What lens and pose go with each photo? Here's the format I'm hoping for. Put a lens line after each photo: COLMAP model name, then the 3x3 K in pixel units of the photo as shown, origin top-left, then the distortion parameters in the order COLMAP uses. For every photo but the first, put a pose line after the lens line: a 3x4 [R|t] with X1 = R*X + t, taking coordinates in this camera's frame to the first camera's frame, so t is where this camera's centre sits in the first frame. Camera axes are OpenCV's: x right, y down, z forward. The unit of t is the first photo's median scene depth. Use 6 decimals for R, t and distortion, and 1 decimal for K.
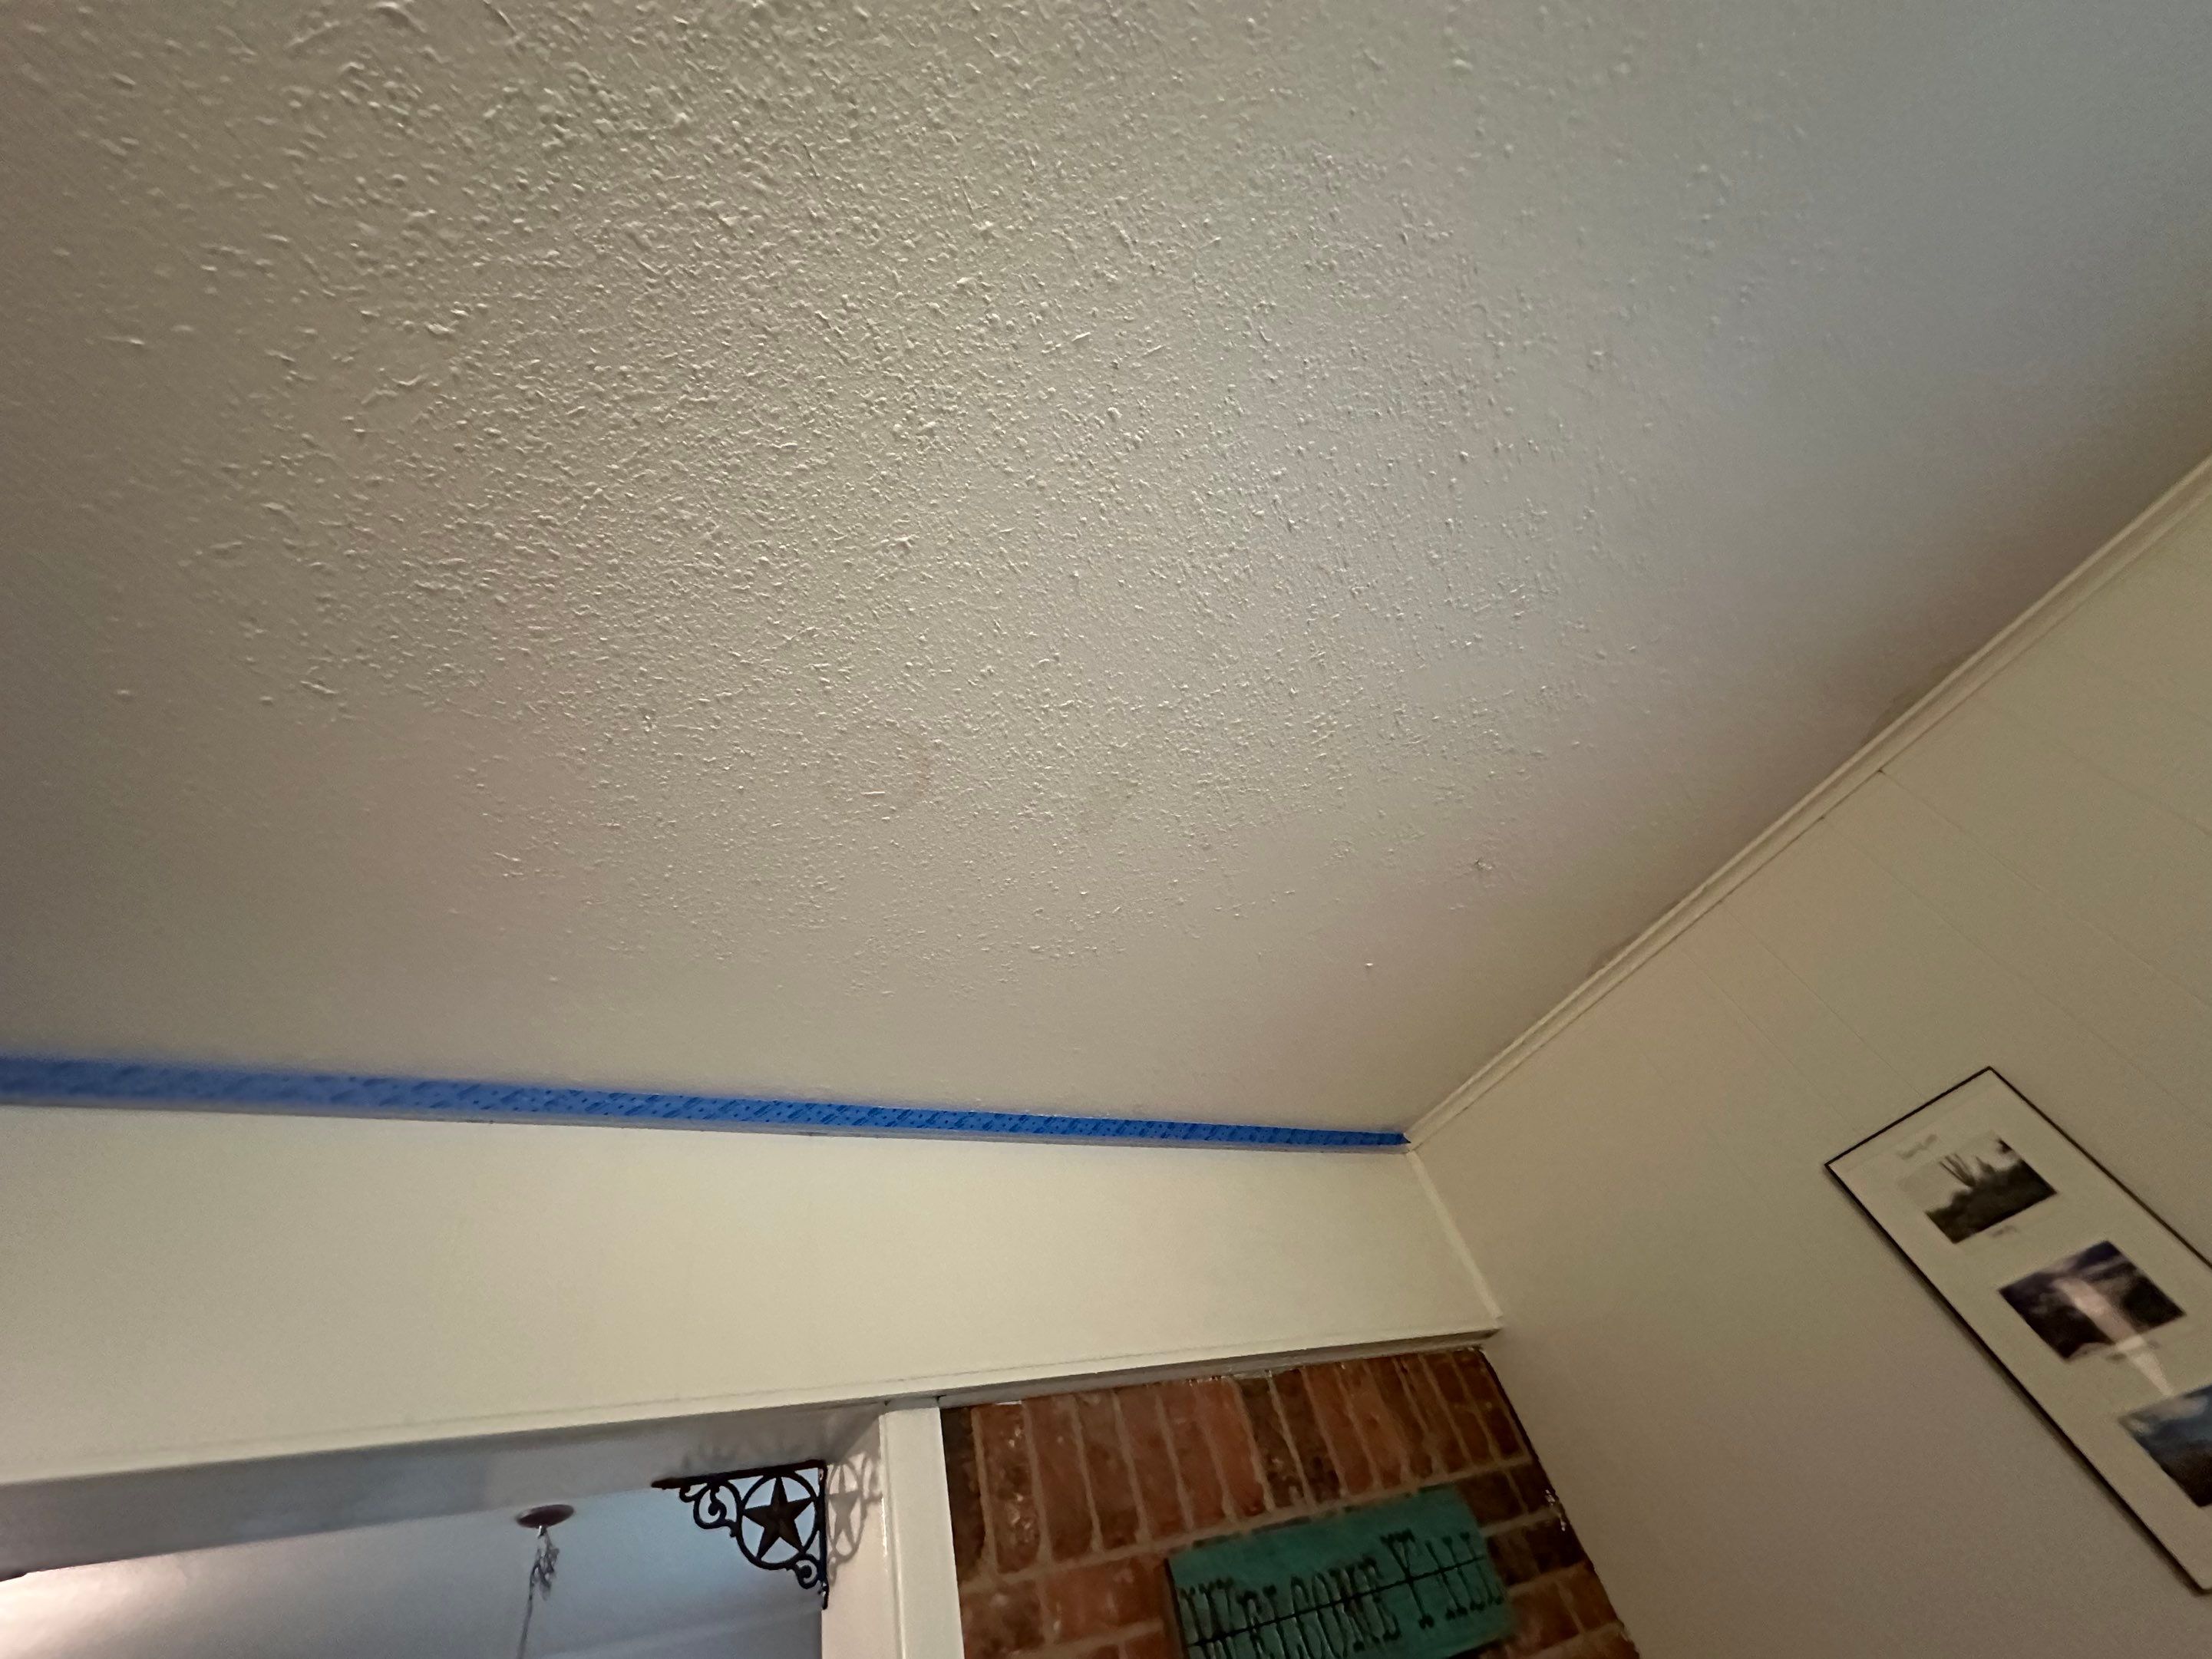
lens RADIAL K [[876.2, 0, 1100.0], [0, 876.2, 840.2], [0, 0, 1]] dist [-0.002162, 0.000395]
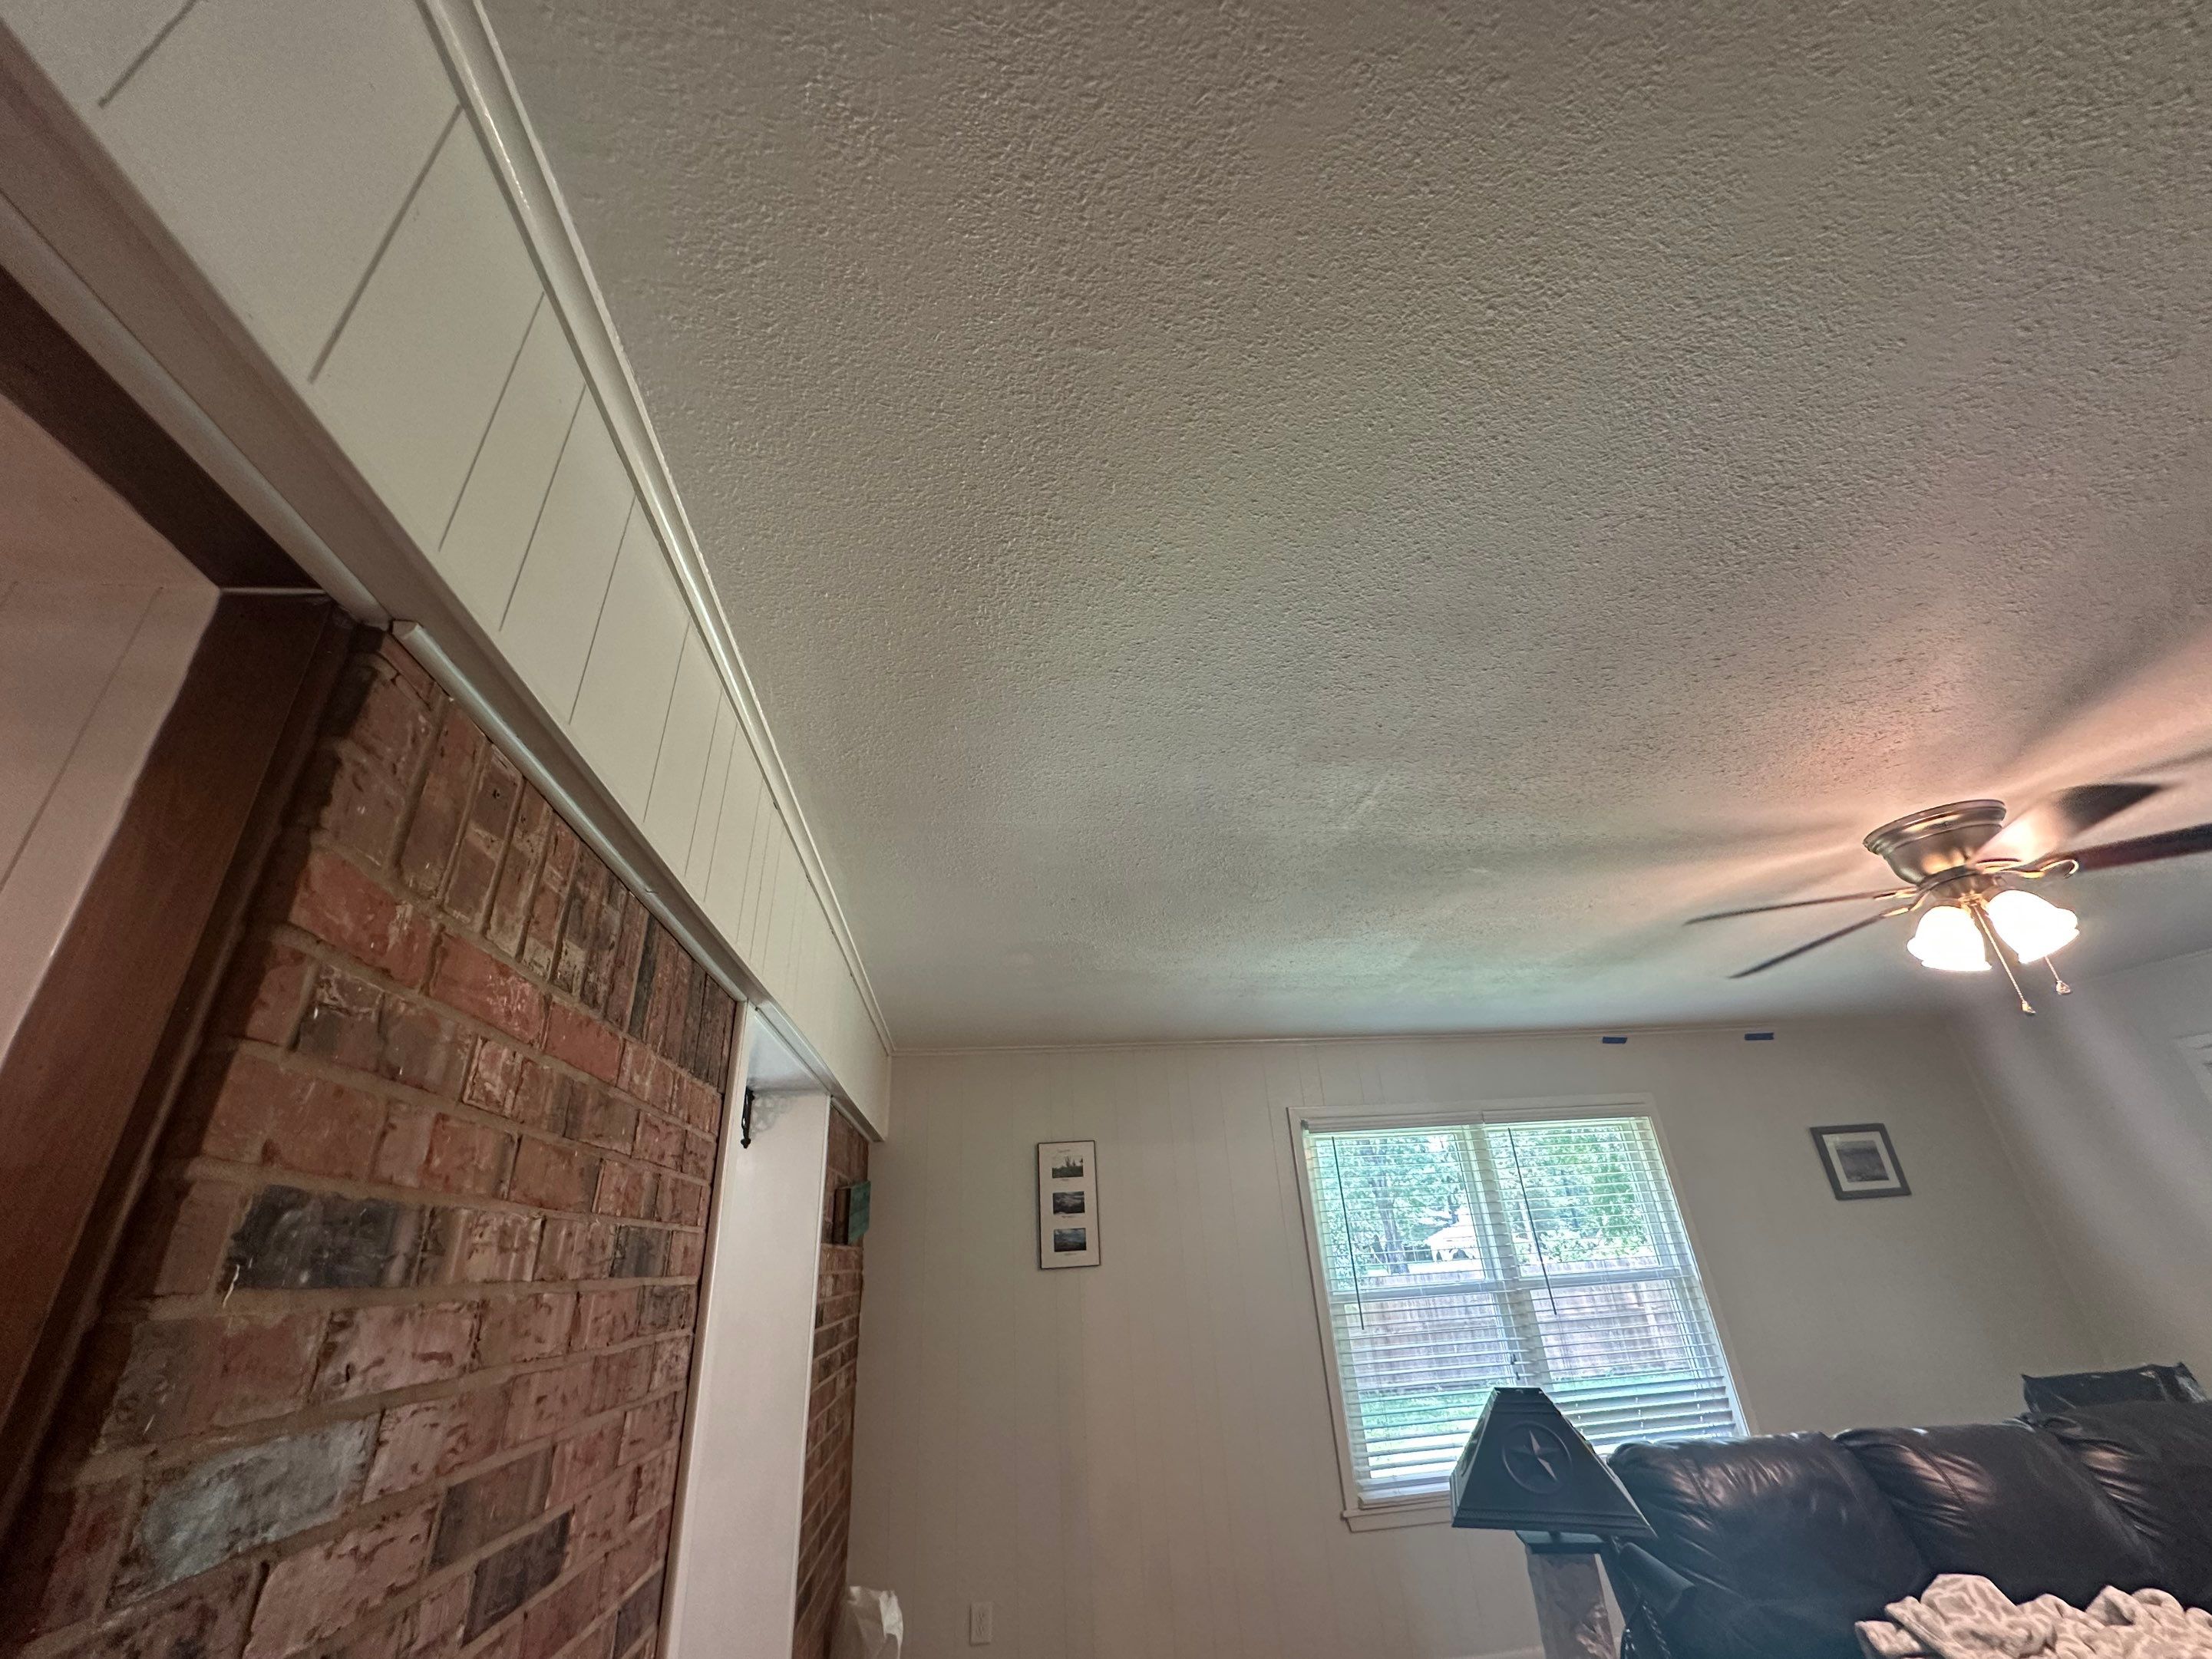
lens RADIAL K [[914.9, 0, 1106.0], [0, 914.9, 829.5], [0, 0, 1]] dist [-0.001811, -0.000029]
pose [[0.369258, 0.582325, 0.724256, -2.187598], [-0.699699, 0.687107, -0.195718, 0.097611], [-0.611613, -0.434490, 0.661172, -0.815556]]
